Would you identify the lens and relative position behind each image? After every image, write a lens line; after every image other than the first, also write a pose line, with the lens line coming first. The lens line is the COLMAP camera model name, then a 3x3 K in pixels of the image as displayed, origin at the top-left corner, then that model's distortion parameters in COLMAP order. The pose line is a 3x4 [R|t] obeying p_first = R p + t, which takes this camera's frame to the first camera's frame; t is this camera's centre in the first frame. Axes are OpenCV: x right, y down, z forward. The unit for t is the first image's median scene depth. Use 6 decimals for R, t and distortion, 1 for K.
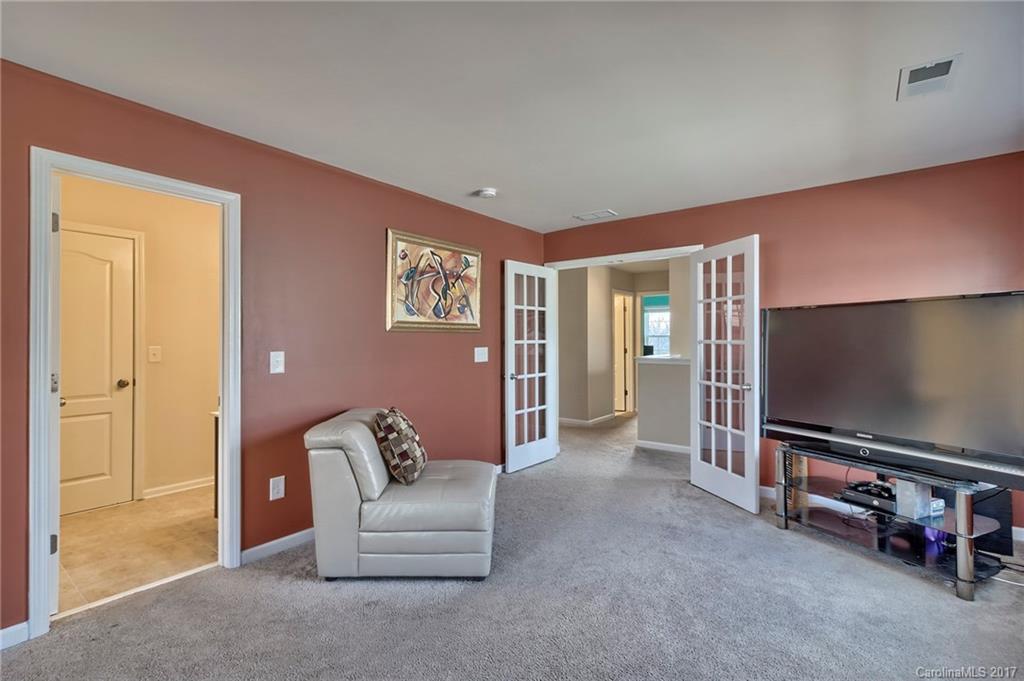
lens RADIAL K [[472.6, 0, 508.3], [0, 472.6, 329.4], [0, 0, 1]] dist [0.001869, 0.000440]
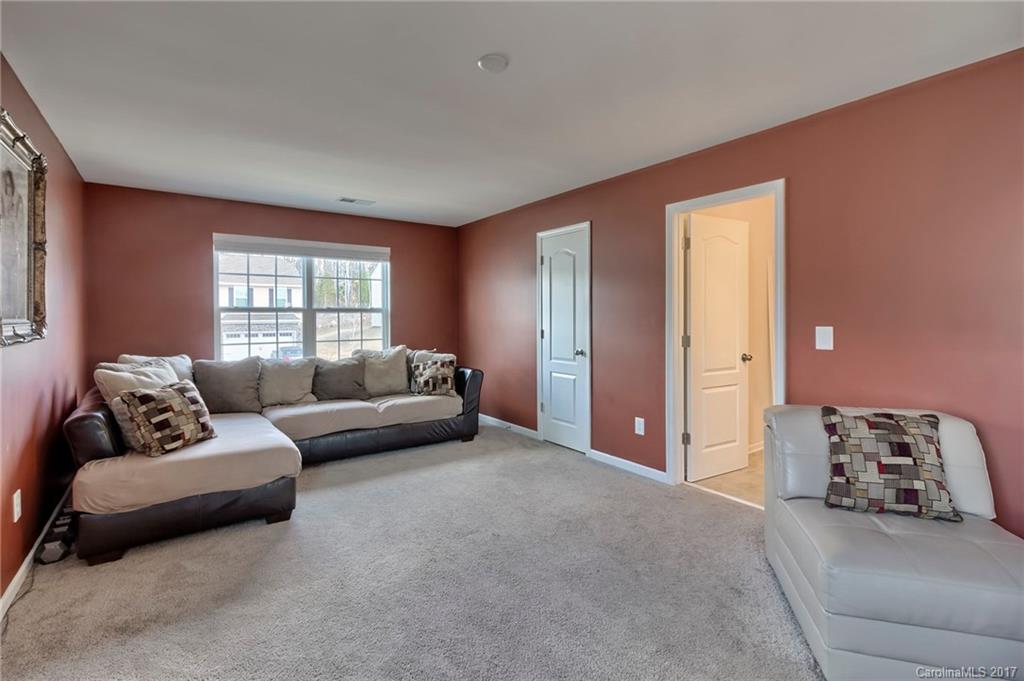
lens RADIAL K [[472.6, 0, 508.3], [0, 472.6, 329.4], [0, 0, 1]] dist [0.001869, 0.000440]
pose [[-0.302378, 0.026393, -0.952823, 0.741620], [0.037801, 0.999162, 0.015681, 0.016762], [0.952438, -0.031276, -0.303123, 0.854305]]
